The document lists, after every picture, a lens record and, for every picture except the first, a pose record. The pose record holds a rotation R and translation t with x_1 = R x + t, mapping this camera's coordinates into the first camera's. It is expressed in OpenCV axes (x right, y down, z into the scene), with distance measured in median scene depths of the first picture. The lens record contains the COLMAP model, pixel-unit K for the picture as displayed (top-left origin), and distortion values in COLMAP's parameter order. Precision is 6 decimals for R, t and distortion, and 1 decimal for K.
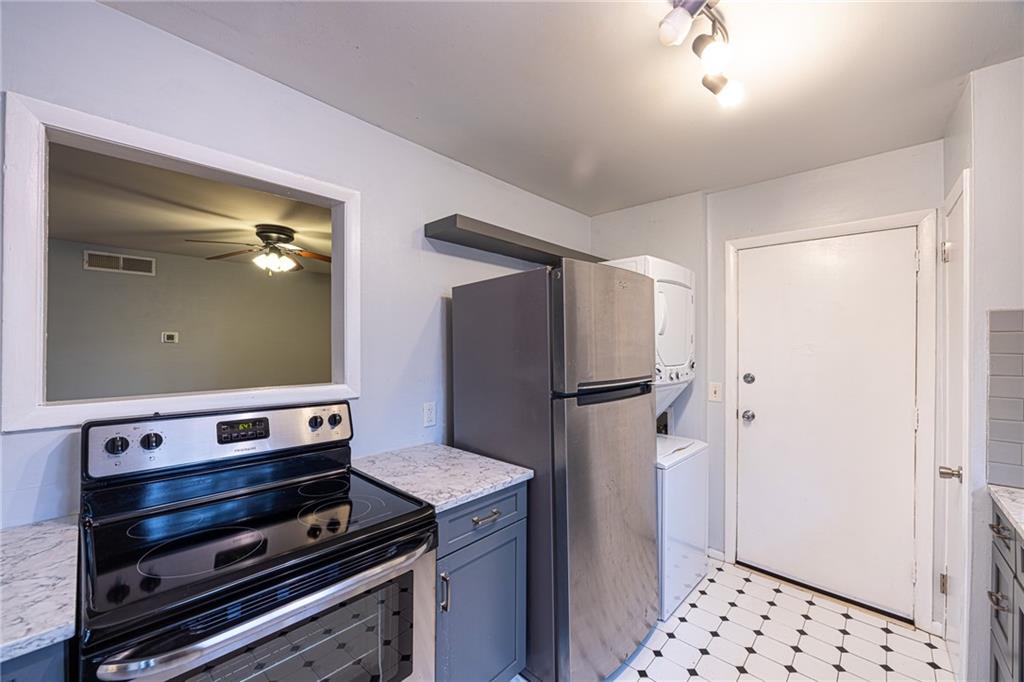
lens RADIAL K [[390.8, 0, 508.2], [0, 390.8, 343.3], [0, 0, 1]] dist [-0.009903, -0.000204]
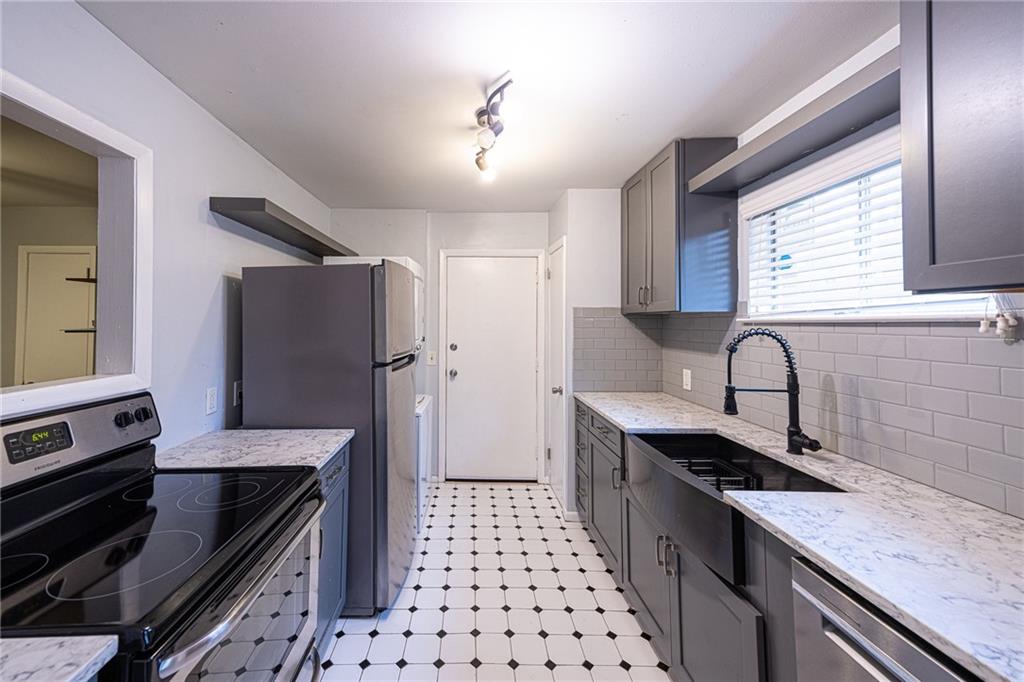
lens RADIAL K [[394.7, 0, 451.1], [0, 394.7, 312.9], [0, 0, 1]] dist [-0.000112, 0.013500]
pose [[0.745387, 0.012516, 0.666514, -0.454418], [-0.000169, 0.999827, -0.018586, -0.010517], [-0.666632, 0.013741, 0.745261, -0.097041]]
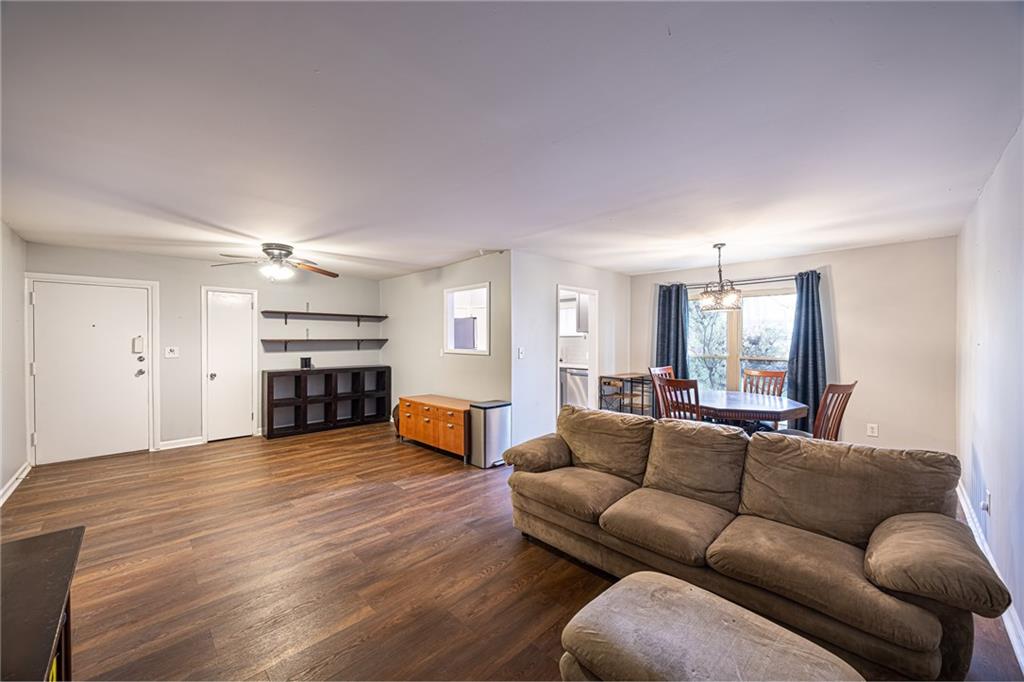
lens RADIAL K [[390.8, 0, 508.2], [0, 390.8, 343.3], [0, 0, 1]] dist [-0.009903, -0.000204]
pose [[0.023933, -0.014519, 0.999608, -3.387912], [-0.004023, 0.999885, 0.014619, 0.006687], [-0.999705, -0.004371, 0.023872, 0.343681]]
